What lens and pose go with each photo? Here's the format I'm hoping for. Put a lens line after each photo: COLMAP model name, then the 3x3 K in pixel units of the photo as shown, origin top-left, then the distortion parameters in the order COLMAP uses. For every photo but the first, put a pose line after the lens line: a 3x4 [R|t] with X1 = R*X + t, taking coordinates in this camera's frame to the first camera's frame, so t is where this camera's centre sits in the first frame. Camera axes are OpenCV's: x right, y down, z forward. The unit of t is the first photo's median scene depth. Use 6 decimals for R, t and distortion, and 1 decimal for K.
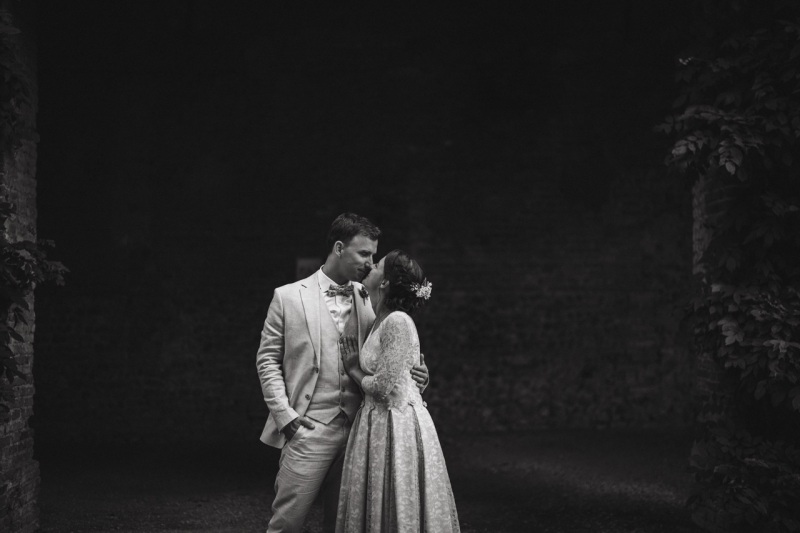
lens RADIAL K [[1130.4, 0, 394.2], [0, 1130.4, 269.0], [0, 0, 1]] dist [-0.106210, 0.907783]
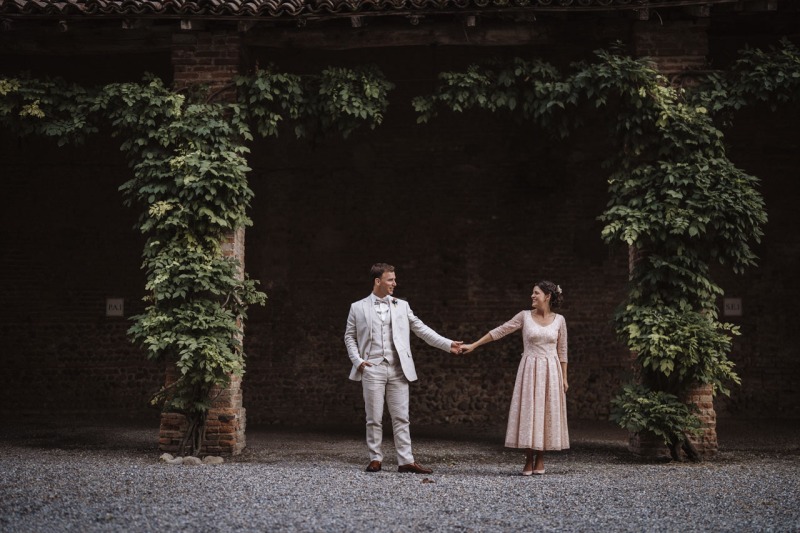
lens RADIAL K [[1120.5, 0, 385.2], [0, 1120.5, 270.7], [0, 0, 1]] dist [-0.143237, 0.979763]
pose [[0.996991, 0.002323, -0.077485, 0.019996], [-0.005996, 0.998867, -0.047205, 0.023658], [0.077288, 0.047528, 0.995875, -0.425477]]
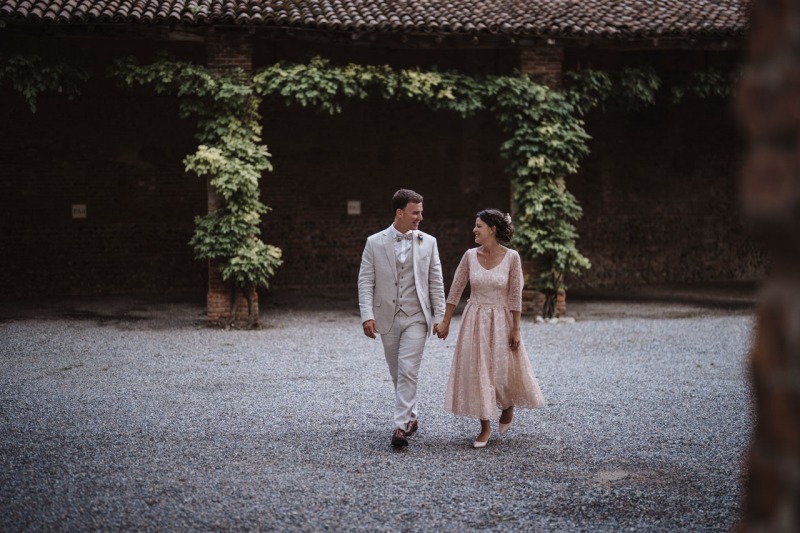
lens RADIAL K [[1162.0, 0, 385.9], [0, 1162.0, 245.3], [0, 0, 1]] dist [-0.131315, 1.106350]
pose [[0.987567, -0.005995, 0.157084, -0.701109], [-0.005169, 0.997494, 0.070563, -0.071939], [-0.157114, -0.070497, 0.985061, -0.997816]]
